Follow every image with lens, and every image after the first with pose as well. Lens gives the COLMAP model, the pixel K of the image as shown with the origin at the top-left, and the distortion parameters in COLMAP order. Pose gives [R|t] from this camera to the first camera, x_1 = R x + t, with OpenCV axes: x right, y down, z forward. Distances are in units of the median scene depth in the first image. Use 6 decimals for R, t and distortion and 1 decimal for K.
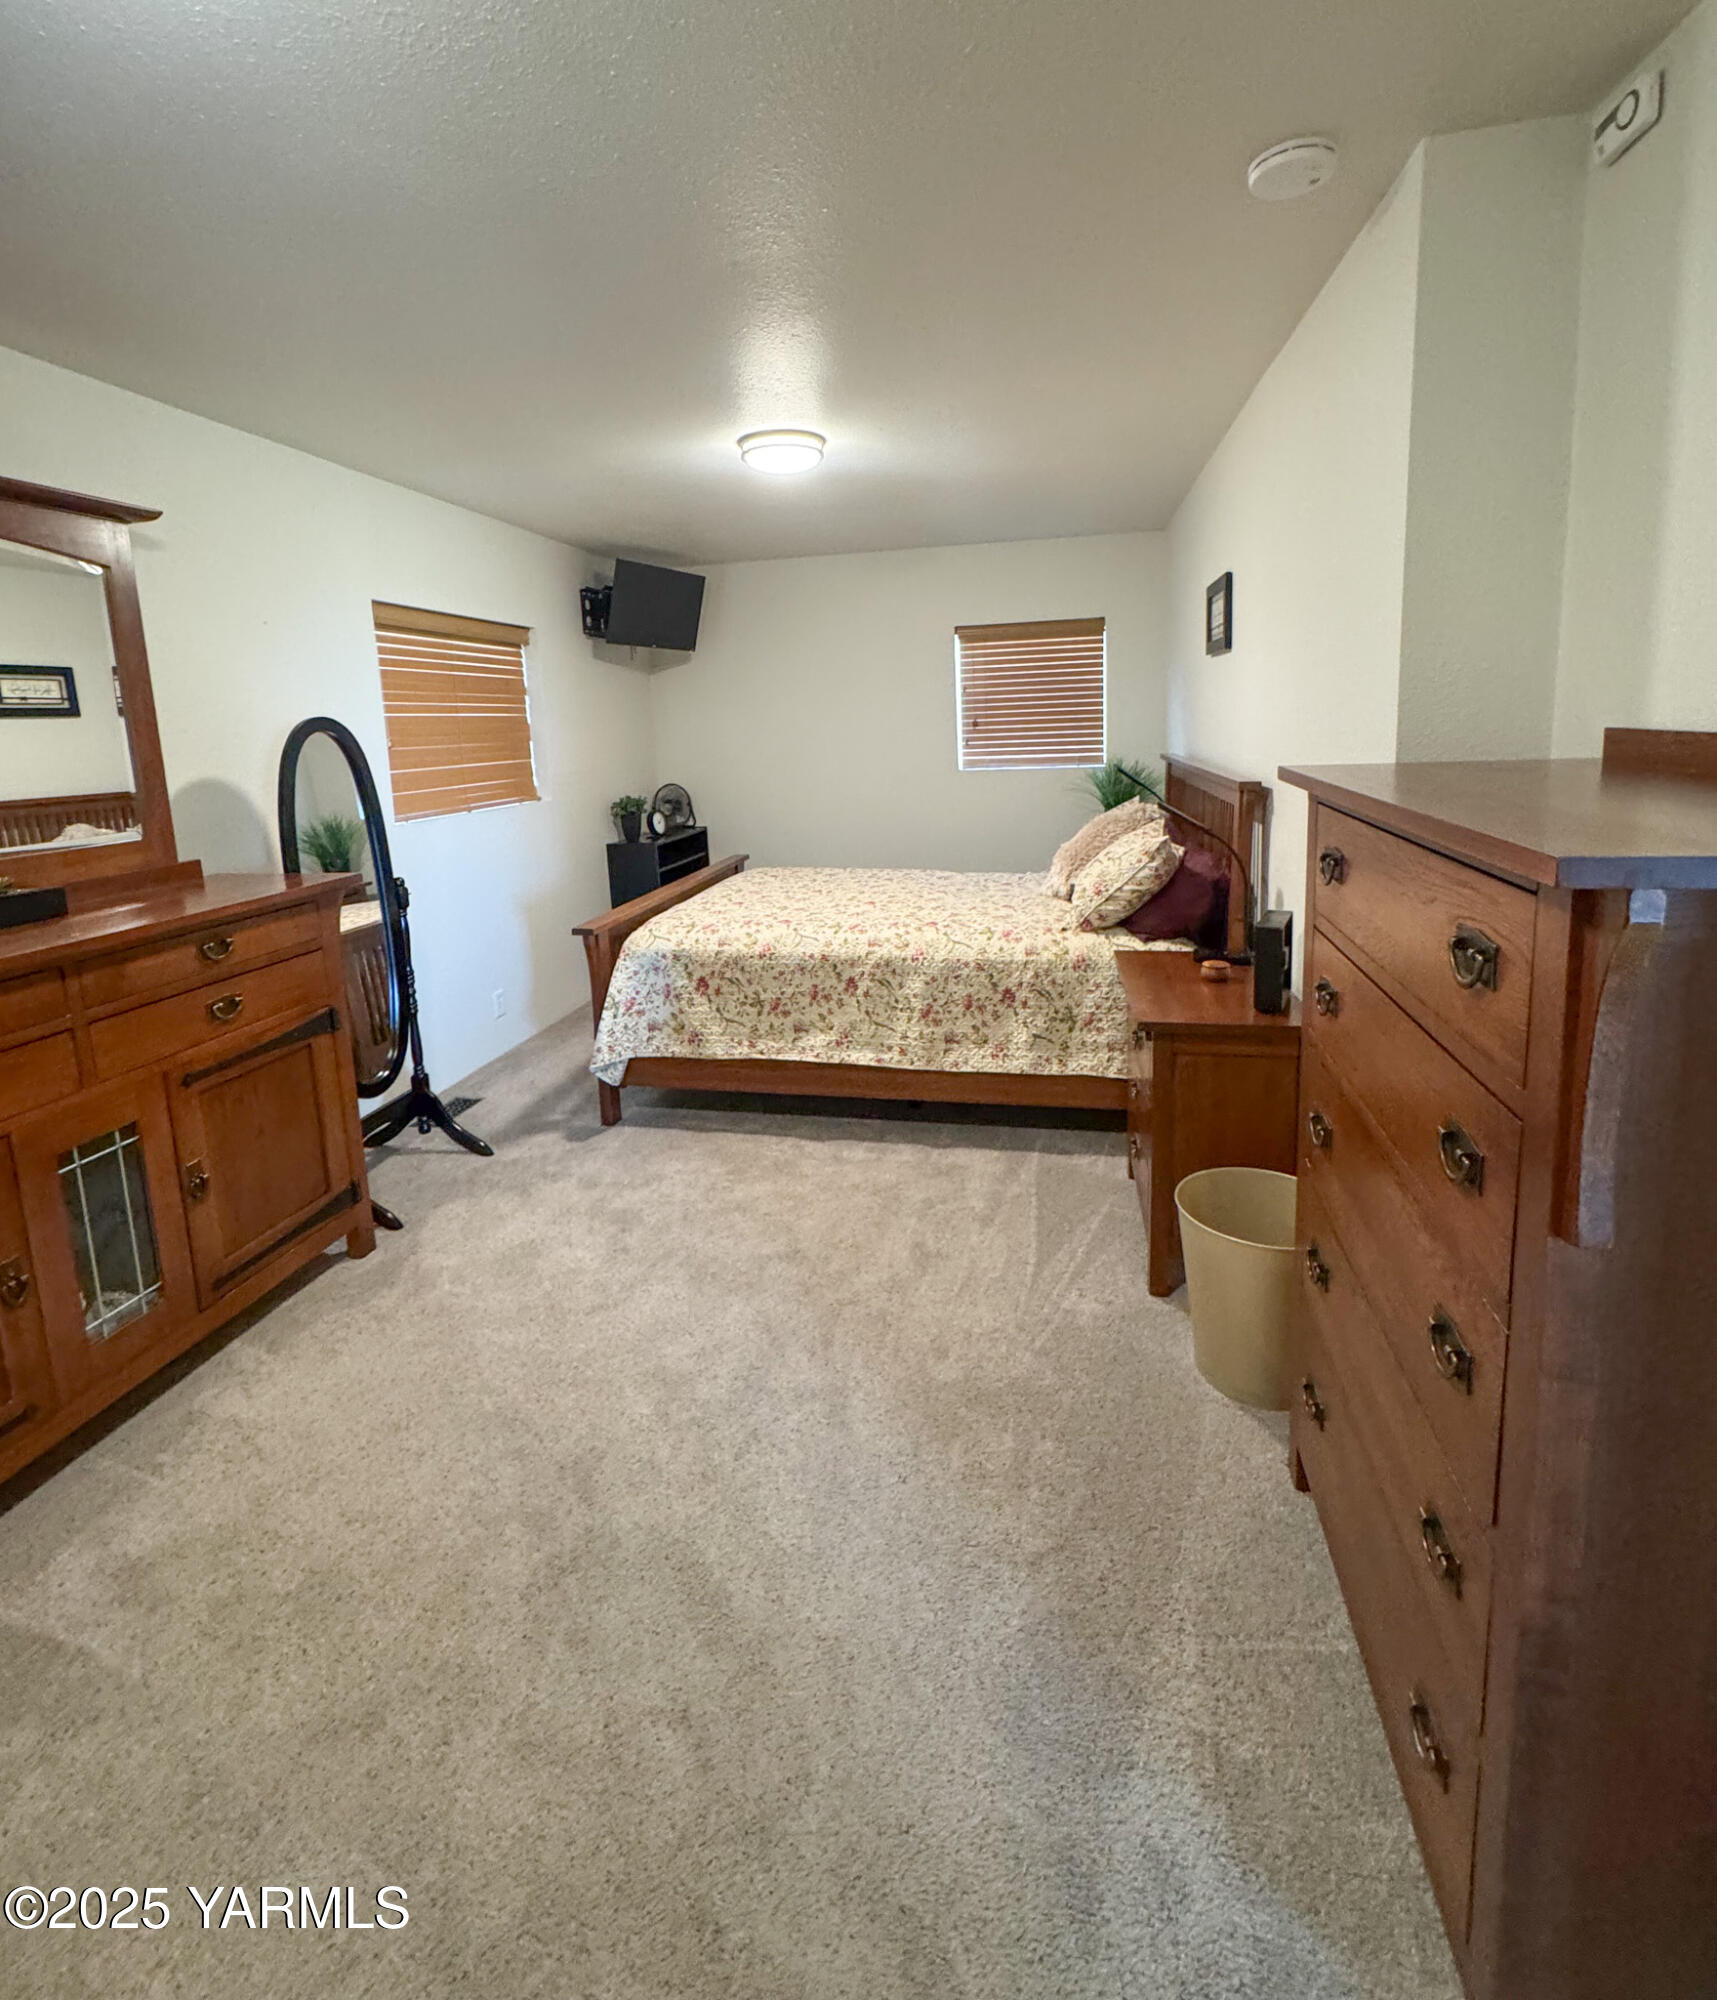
lens RADIAL K [[911.0, 0, 860.3], [0, 911.0, 1000.7], [0, 0, 1]] dist [-0.002783, -0.000320]
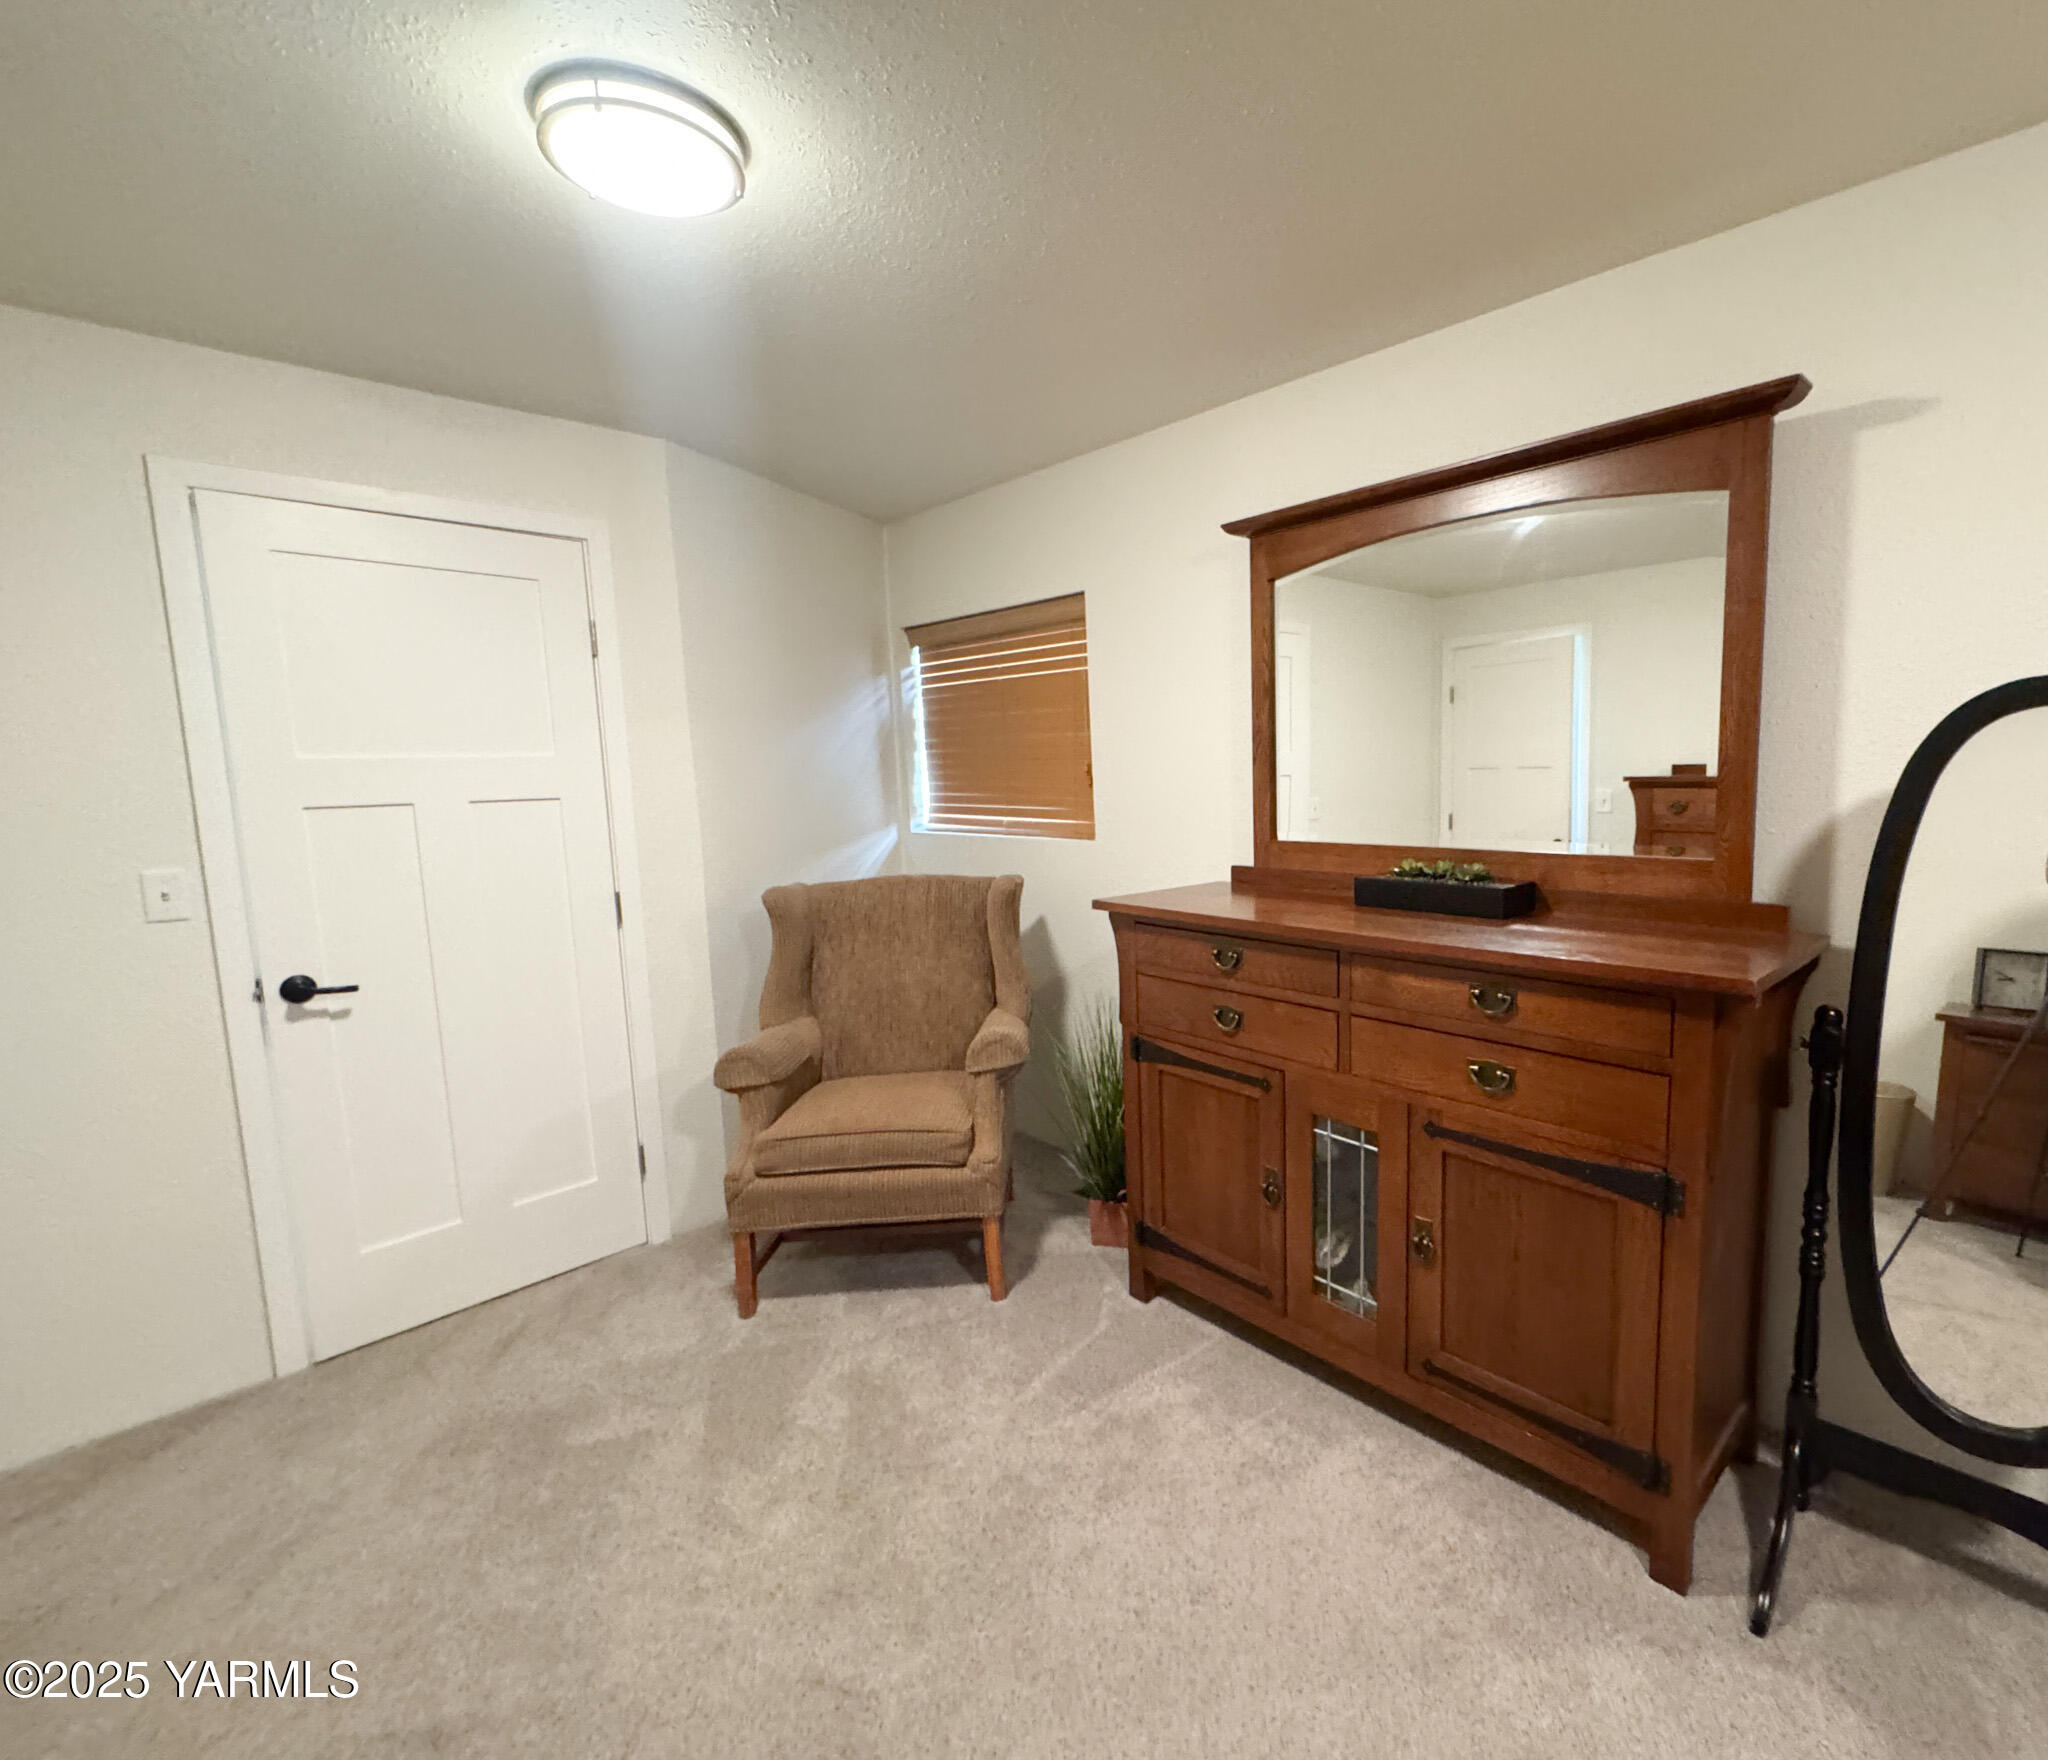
lens RADIAL K [[932.8, 0, 1026.6], [0, 932.8, 871.1], [0, 0, 1]] dist [-0.002783, -0.000320]
pose [[-0.561513, 0.166639, -0.810515, 0.123421], [-0.185422, 0.929264, 0.319511, -0.331961], [0.806425, 0.329697, -0.490895, 1.022414]]
